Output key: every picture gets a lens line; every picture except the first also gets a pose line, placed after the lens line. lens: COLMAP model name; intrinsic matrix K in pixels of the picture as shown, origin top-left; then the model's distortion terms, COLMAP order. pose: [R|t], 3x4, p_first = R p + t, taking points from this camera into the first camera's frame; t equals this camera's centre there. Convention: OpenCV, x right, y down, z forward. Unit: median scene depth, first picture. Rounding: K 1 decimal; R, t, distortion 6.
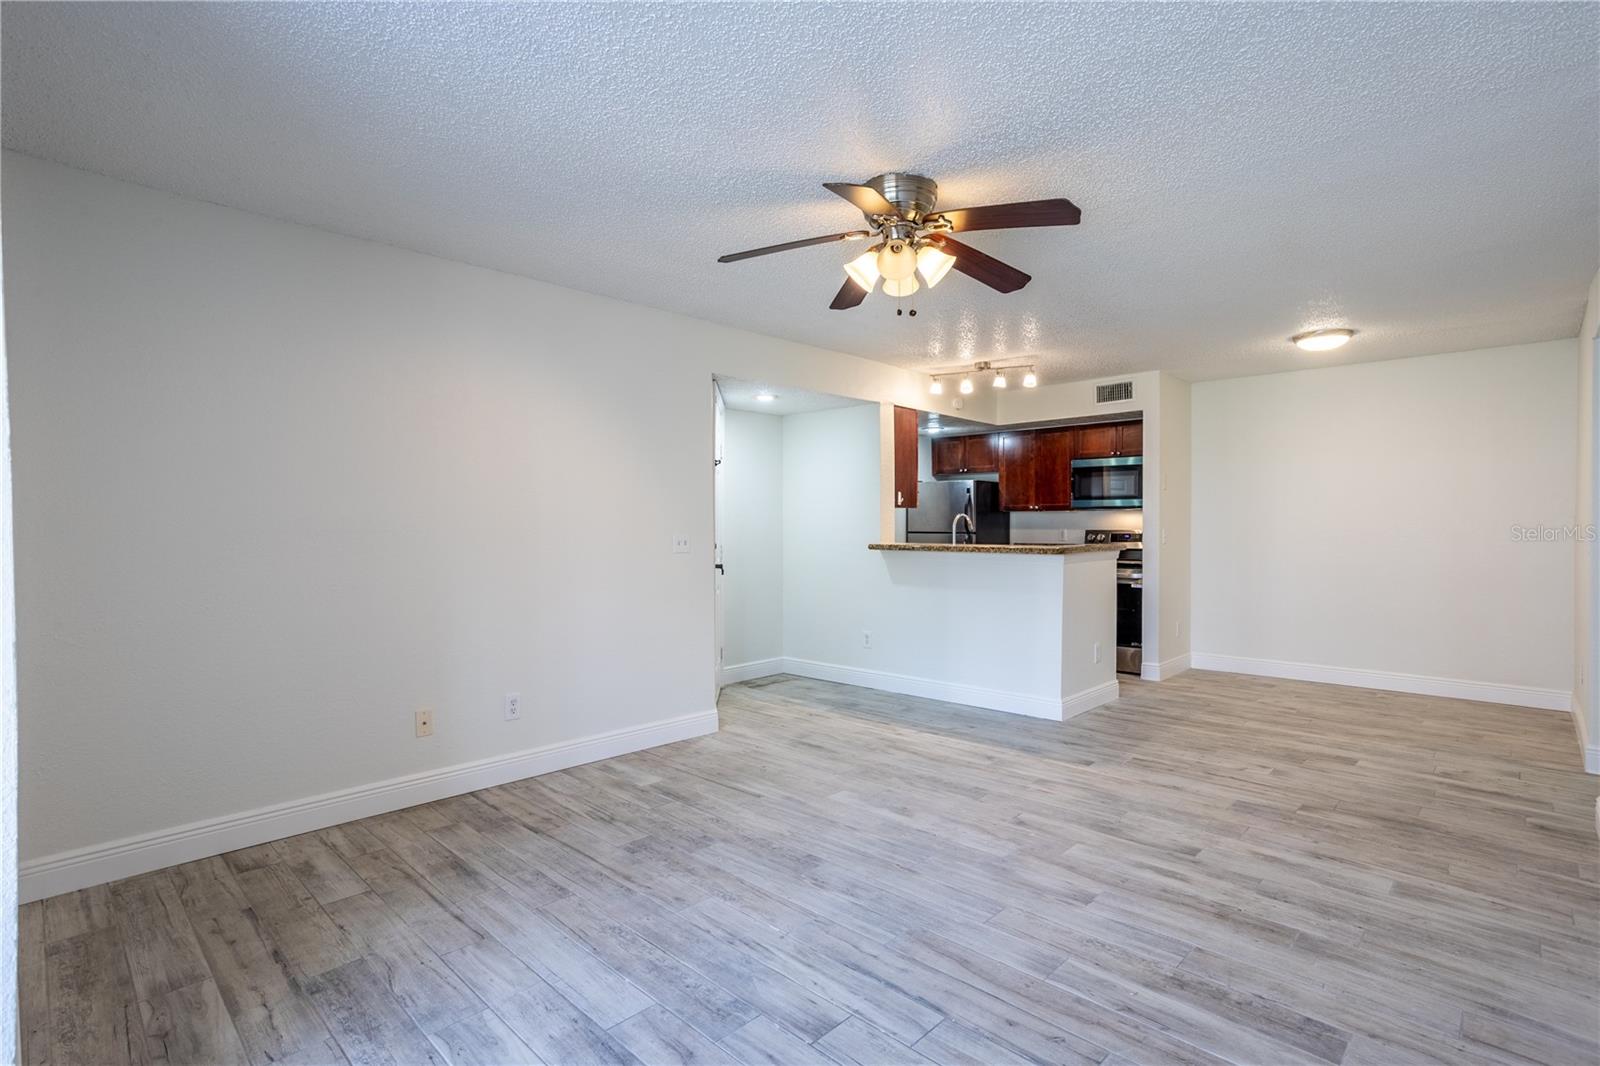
lens RADIAL K [[776.7, 0, 800.0], [0, 776.7, 533.0], [0, 0, 1]] dist [-0.032868, 0.019503]
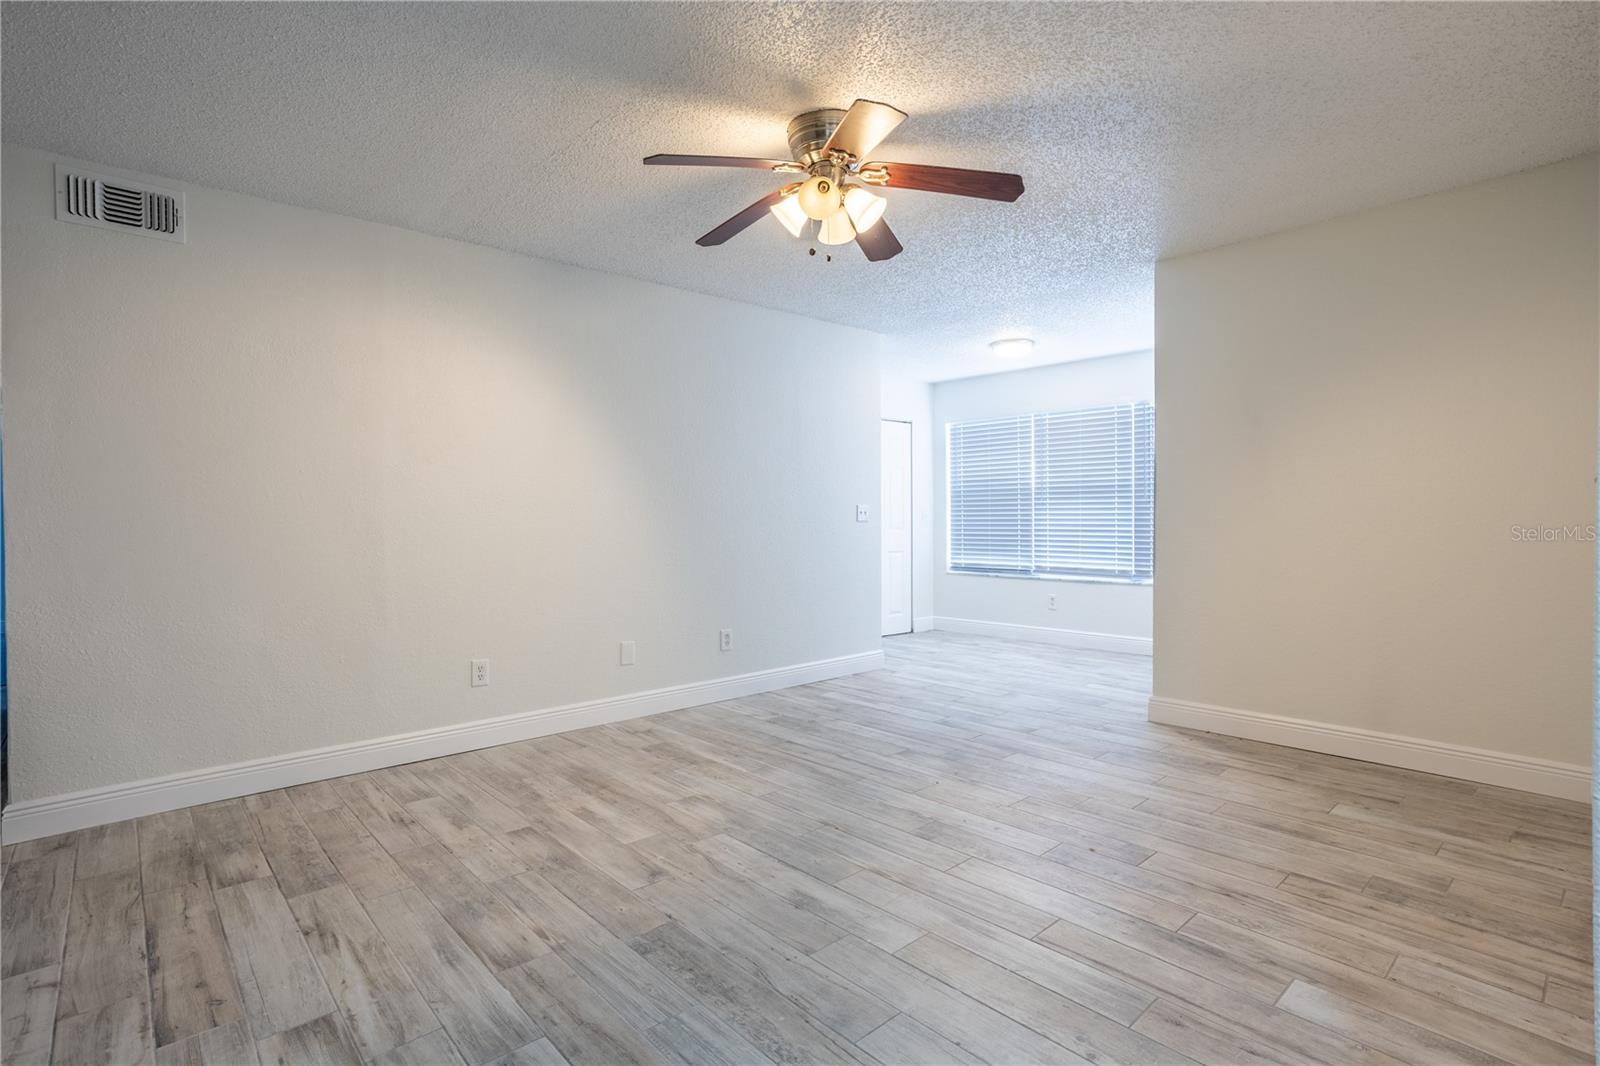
lens RADIAL K [[776.7, 0, 800.0], [0, 776.7, 533.0], [0, 0, 1]] dist [-0.032868, 0.019503]
pose [[-0.997837, 0.010183, 0.064937, 0.097898], [0.011874, 0.999599, 0.025709, 0.026435], [-0.064649, 0.026424, -0.997558, 1.824361]]
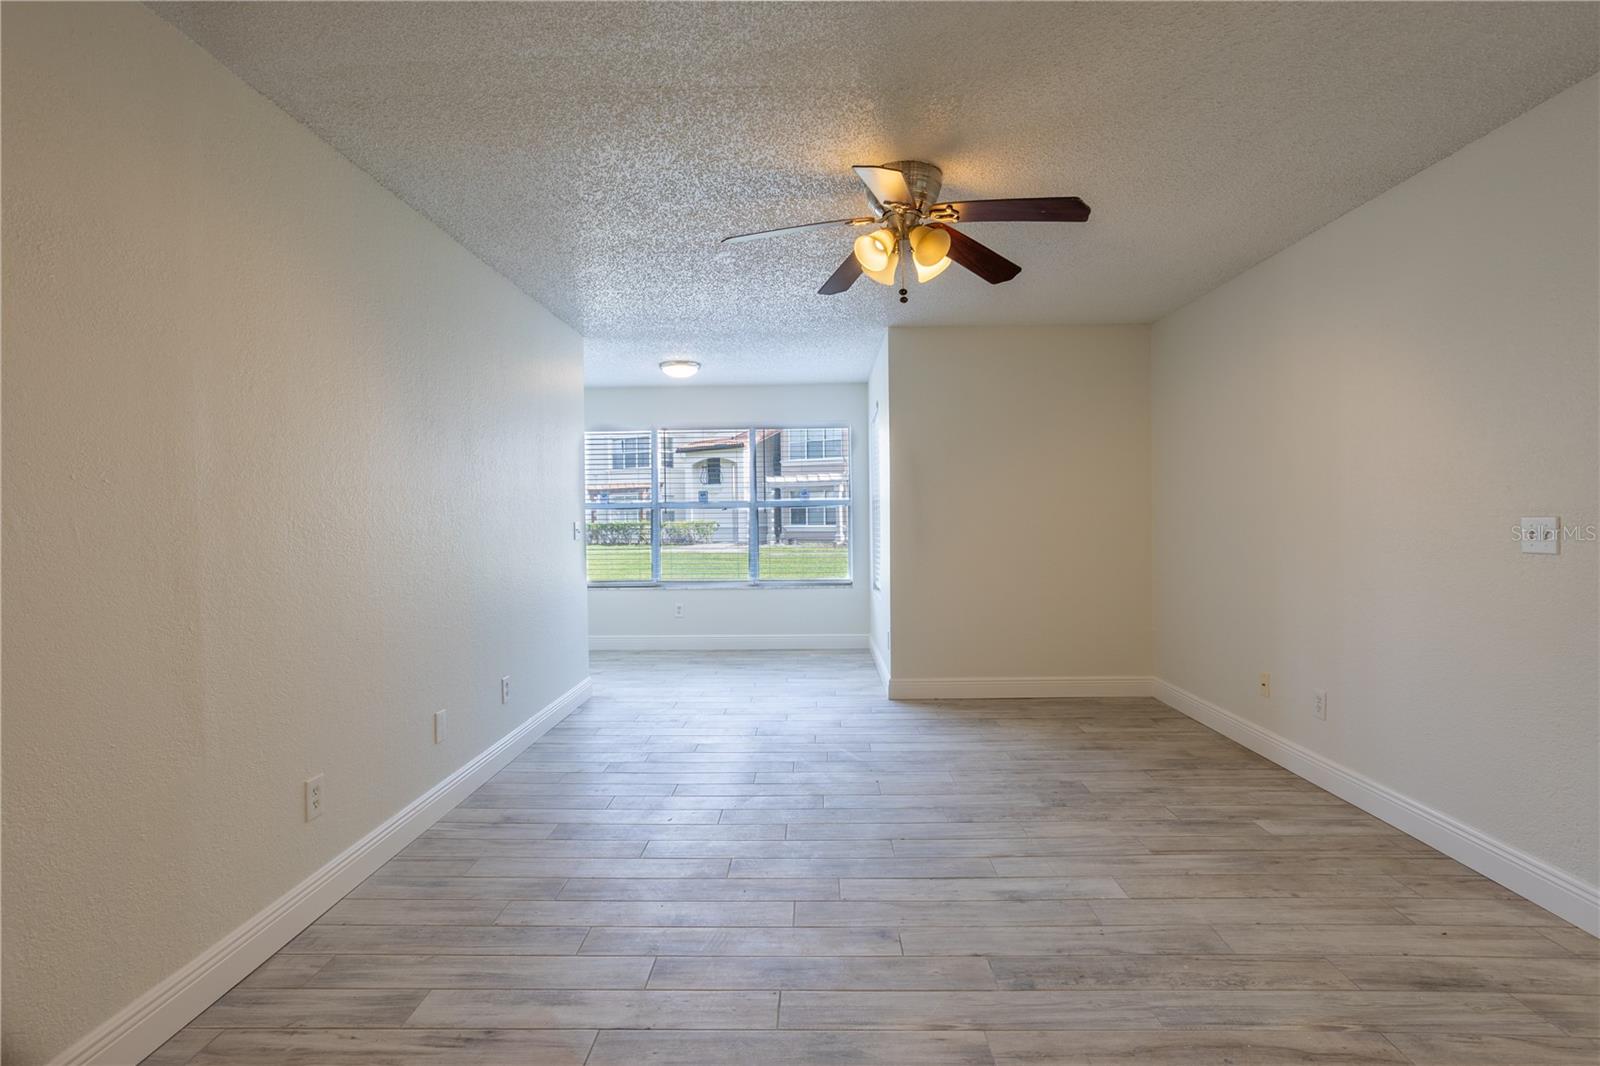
lens RADIAL K [[772.8, 0, 806.7], [0, 772.8, 531.6], [0, 0, 1]] dist [-0.060165, 0.039803]
pose [[-0.730237, 0.023193, -0.682800, 0.844093], [0.005973, 0.999602, 0.027566, -0.011197], [0.683168, 0.016051, -0.730085, 1.528759]]
